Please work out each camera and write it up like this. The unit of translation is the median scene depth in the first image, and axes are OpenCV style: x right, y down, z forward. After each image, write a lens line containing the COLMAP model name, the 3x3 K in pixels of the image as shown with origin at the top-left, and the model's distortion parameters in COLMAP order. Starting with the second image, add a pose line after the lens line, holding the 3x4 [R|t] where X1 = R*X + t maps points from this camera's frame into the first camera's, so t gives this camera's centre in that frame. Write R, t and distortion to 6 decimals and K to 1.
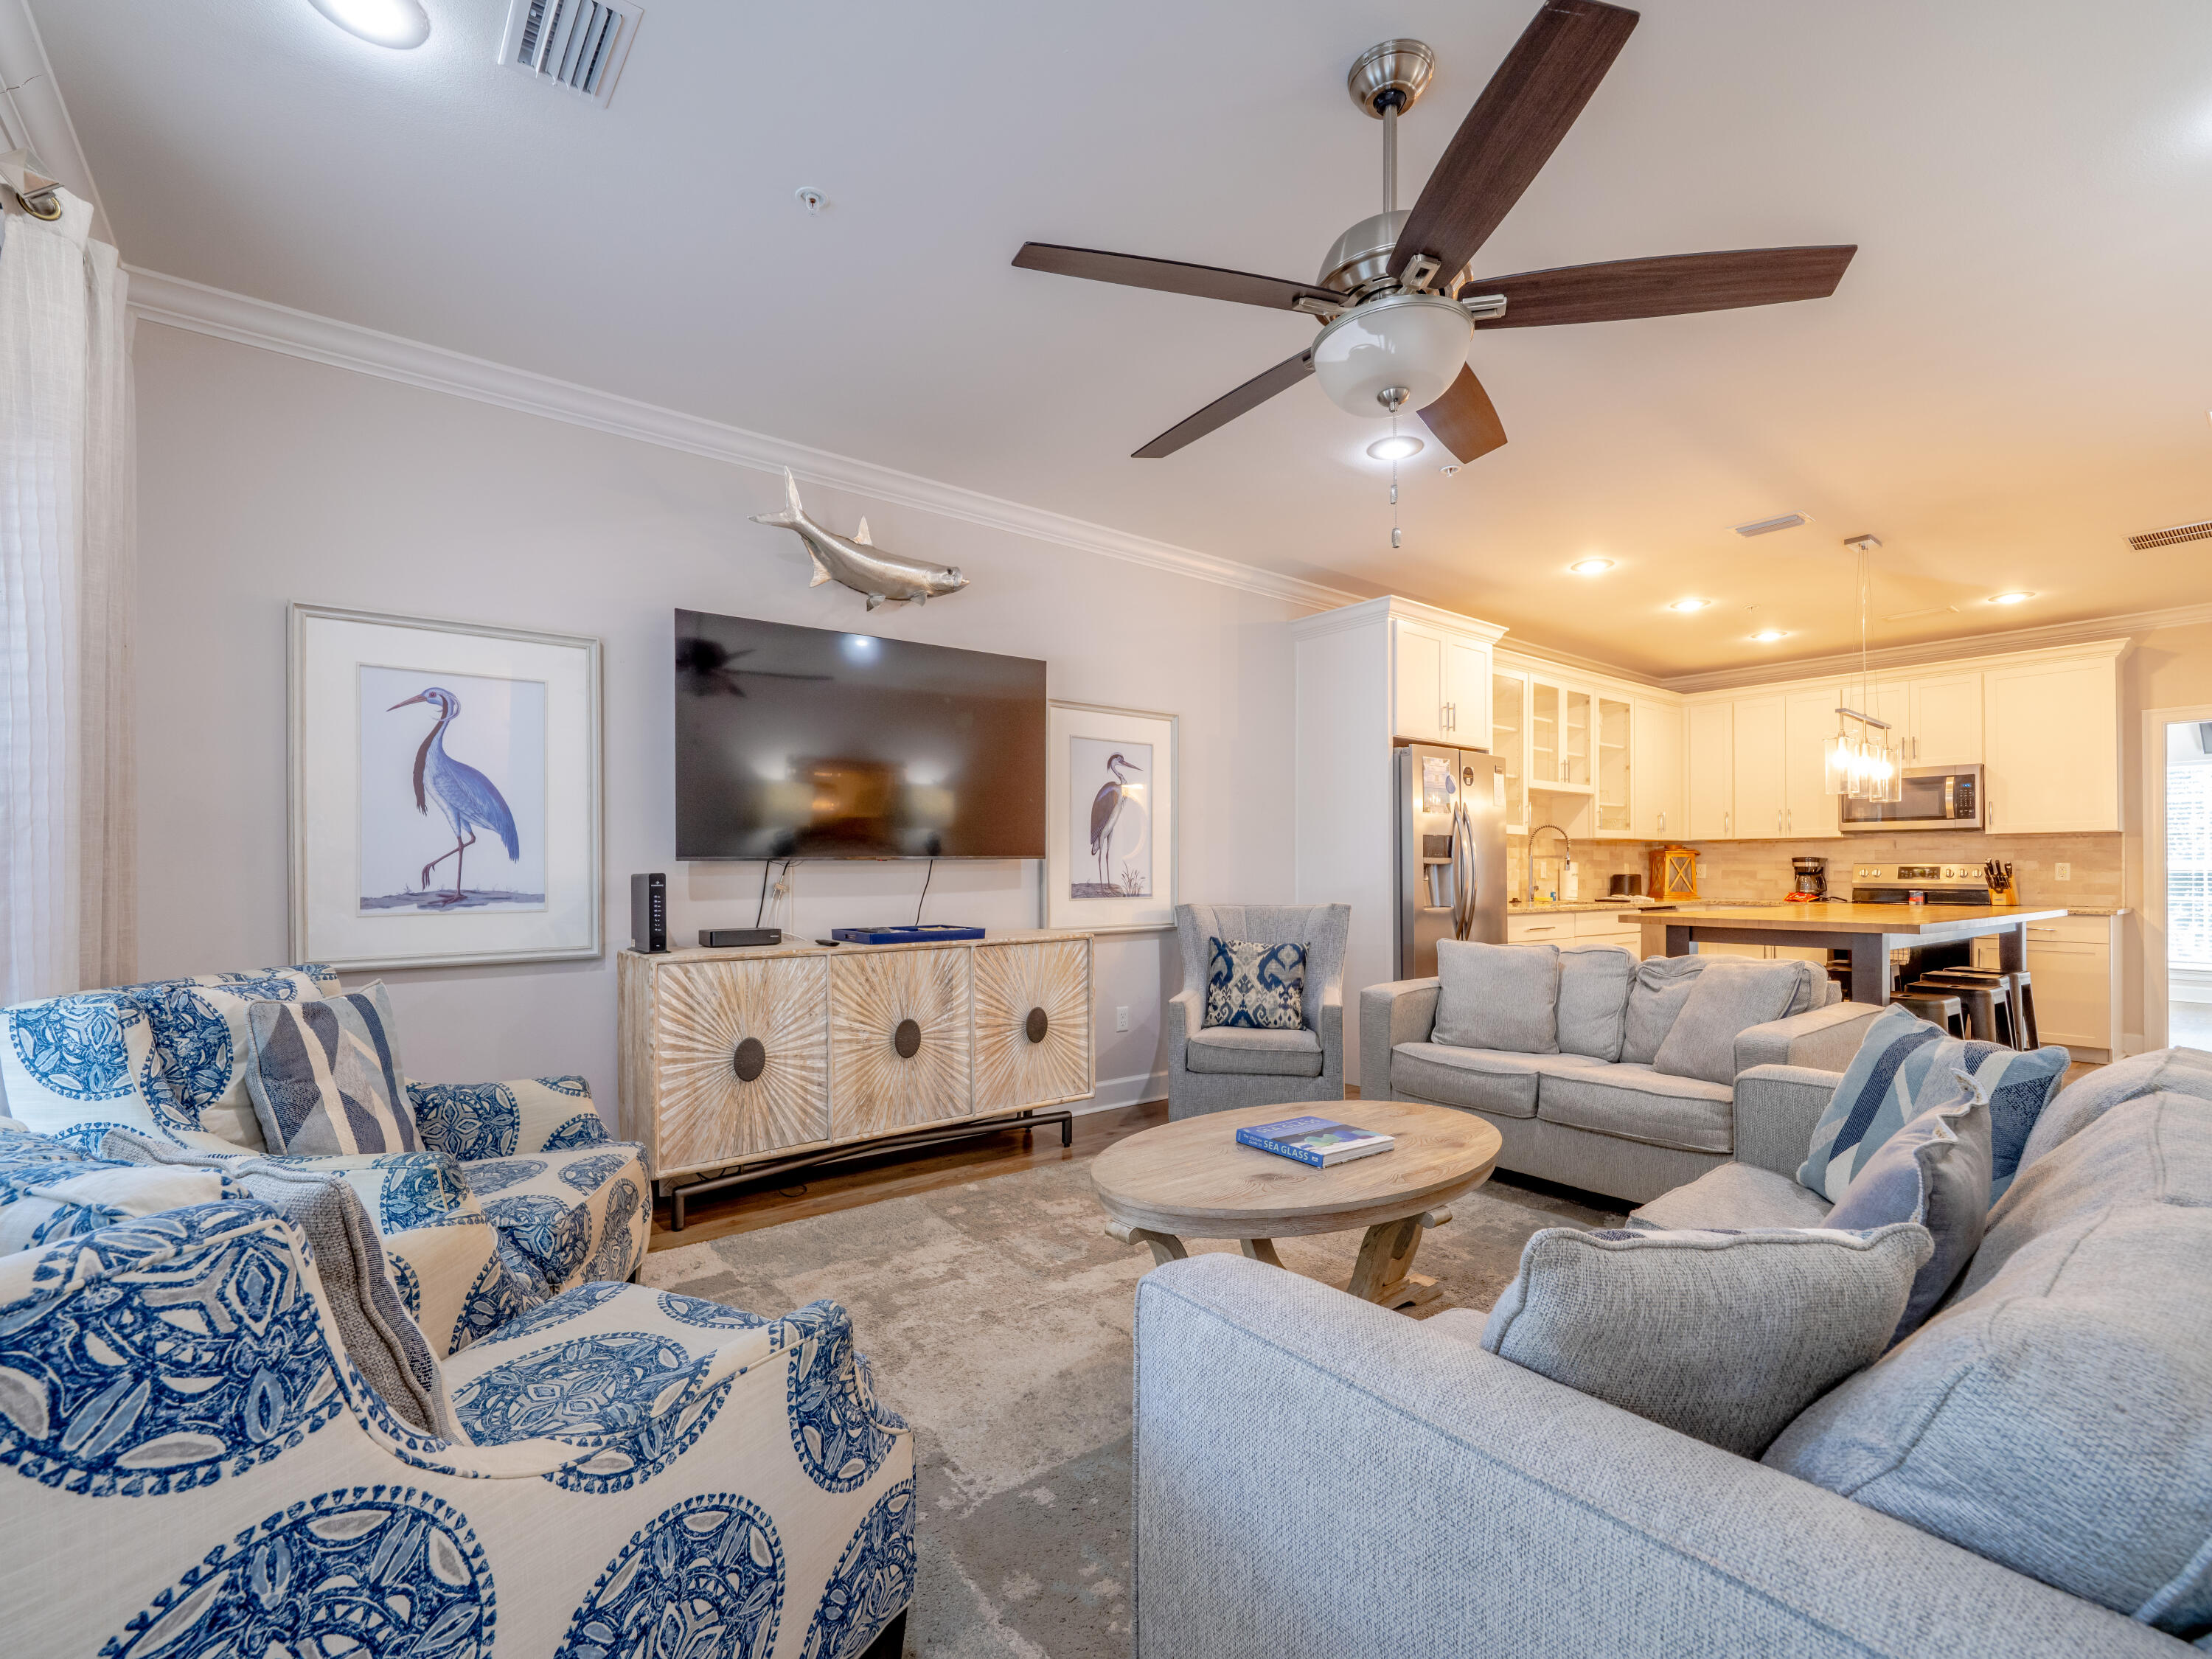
lens RADIAL K [[982.3, 0, 1093.8], [0, 982.3, 866.1], [0, 0, 1]] dist [-0.010068, 0.001366]
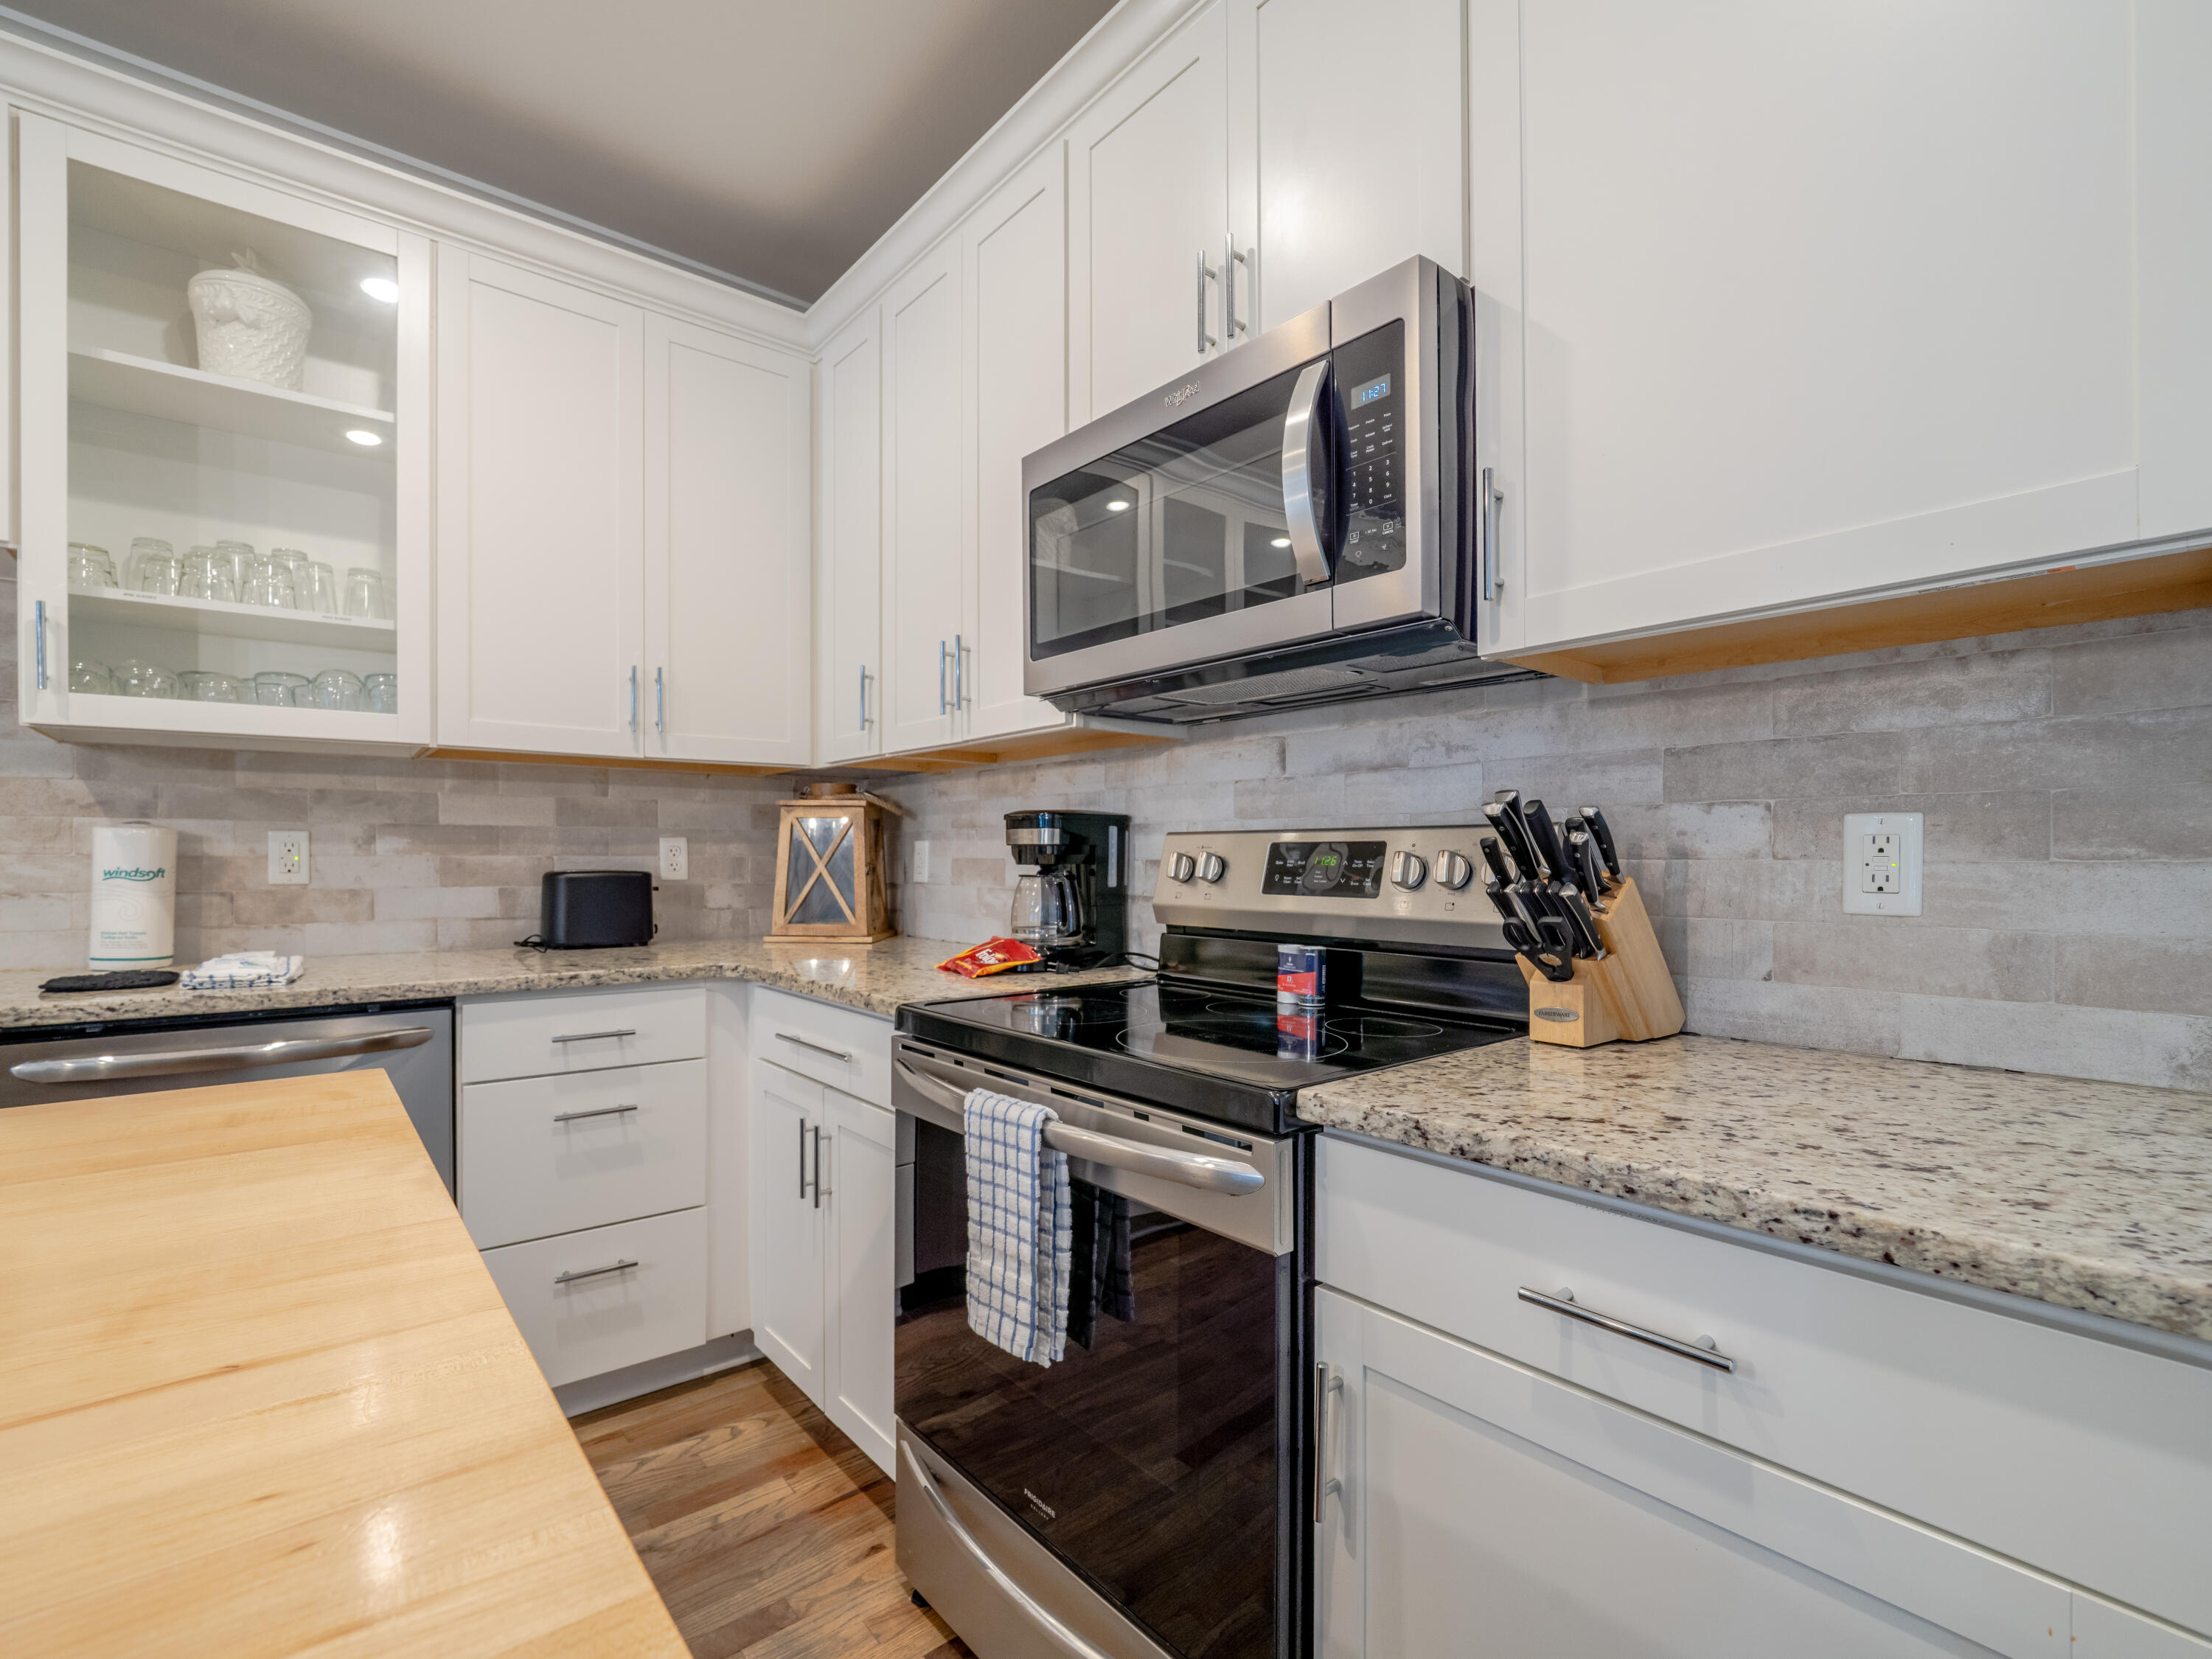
lens RADIAL K [[982.3, 0, 1091.5], [0, 982.3, 846.6], [0, 0, 1]] dist [-0.010068, 0.001366]
pose [[0.999368, -0.000328, 0.035533, 1.011517], [0.000675, 0.999952, -0.009745, 0.005231], [-0.035528, 0.009763, 0.999321, 0.991095]]
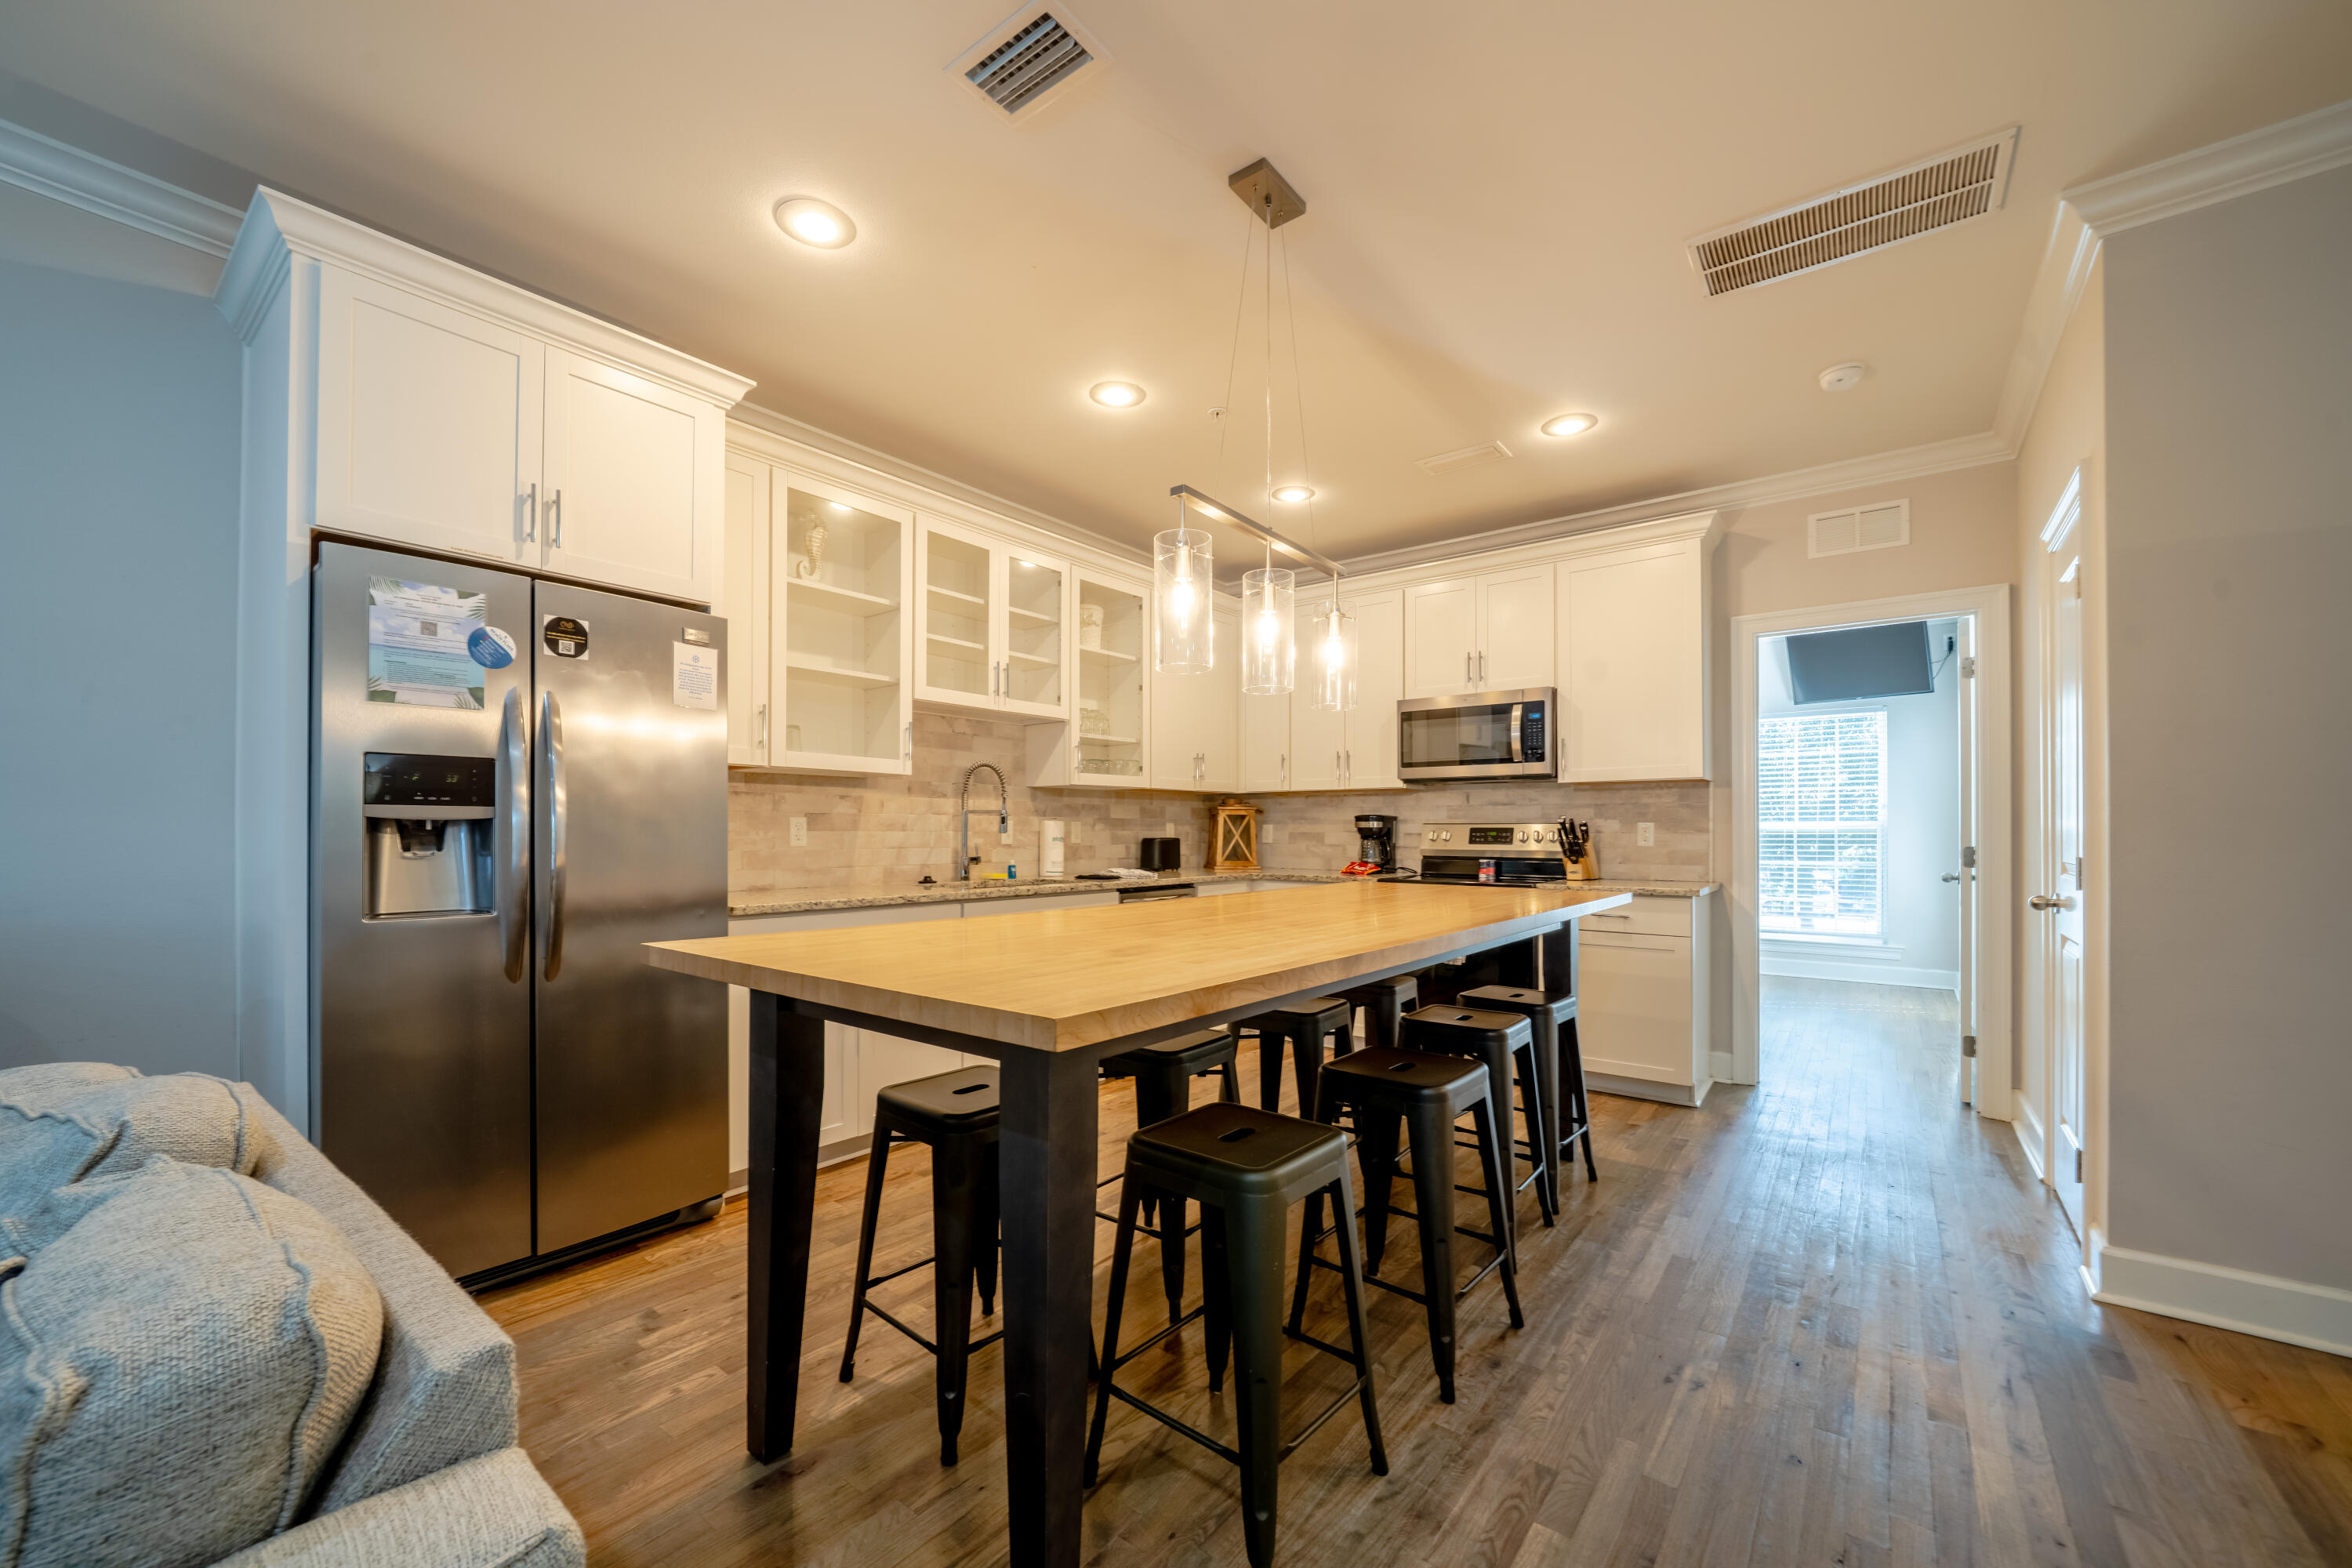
lens RADIAL K [[907.1, 0, 1164.9], [0, 907.1, 828.6], [0, 0, 1]] dist [-0.012389, 0.000246]
pose [[0.969815, 0.000775, 0.243839, 0.558002], [-0.000951, 0.999999, 0.000601, 0.001440], [-0.243839, -0.000815, 0.969815, 0.497266]]
